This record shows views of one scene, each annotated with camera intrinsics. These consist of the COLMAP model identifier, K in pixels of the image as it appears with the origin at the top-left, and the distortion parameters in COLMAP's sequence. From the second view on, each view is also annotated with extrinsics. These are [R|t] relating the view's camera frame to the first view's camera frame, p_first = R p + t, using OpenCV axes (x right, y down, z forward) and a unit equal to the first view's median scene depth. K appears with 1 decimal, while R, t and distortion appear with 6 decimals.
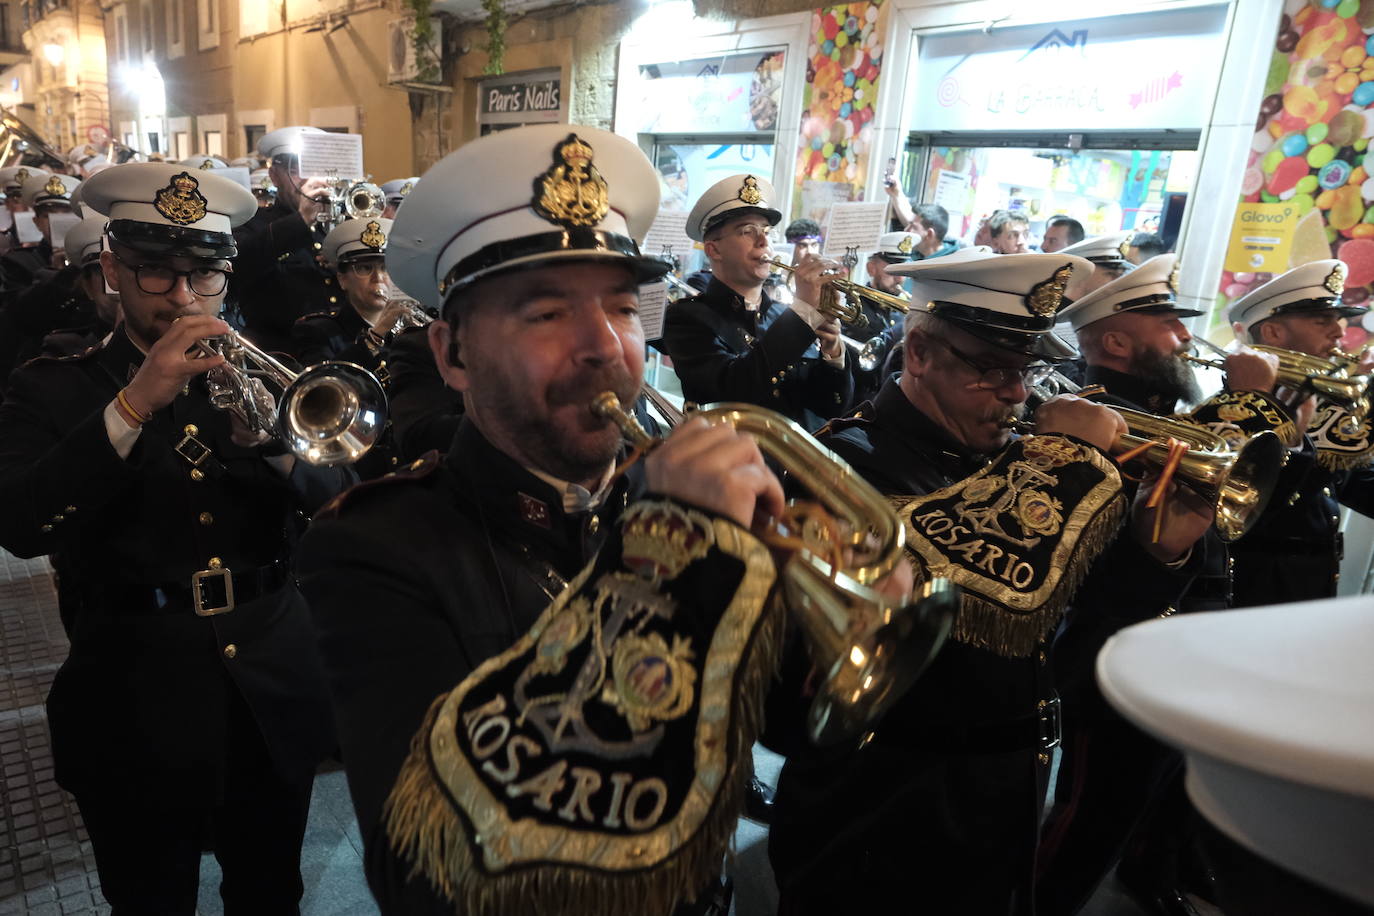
lens RADIAL K [[905.3, 0, 682.2], [0, 905.3, 442.6], [0, 0, 1]] dist [0.000428, 0.003939]
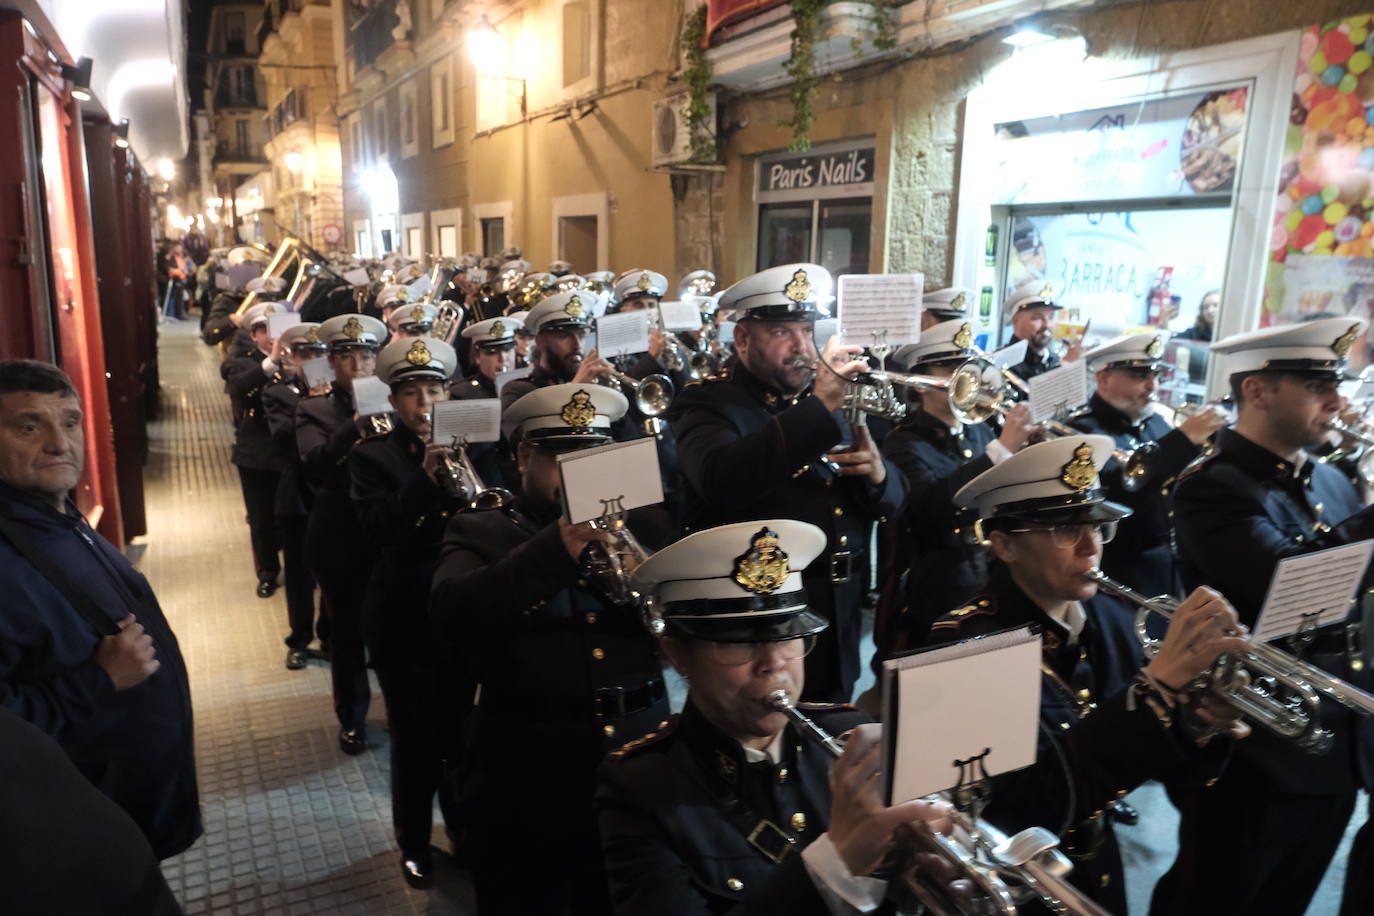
lens RADIAL K [[906.6, 0, 691.7], [0, 906.6, 432.0], [0, 0, 1]] dist [0.000107, 0.007067]
pose [[0.984479, -0.029886, -0.172938, -0.215646], [0.017713, 0.997282, -0.071513, -0.100817], [0.174605, 0.067340, 0.982333, 0.197719]]
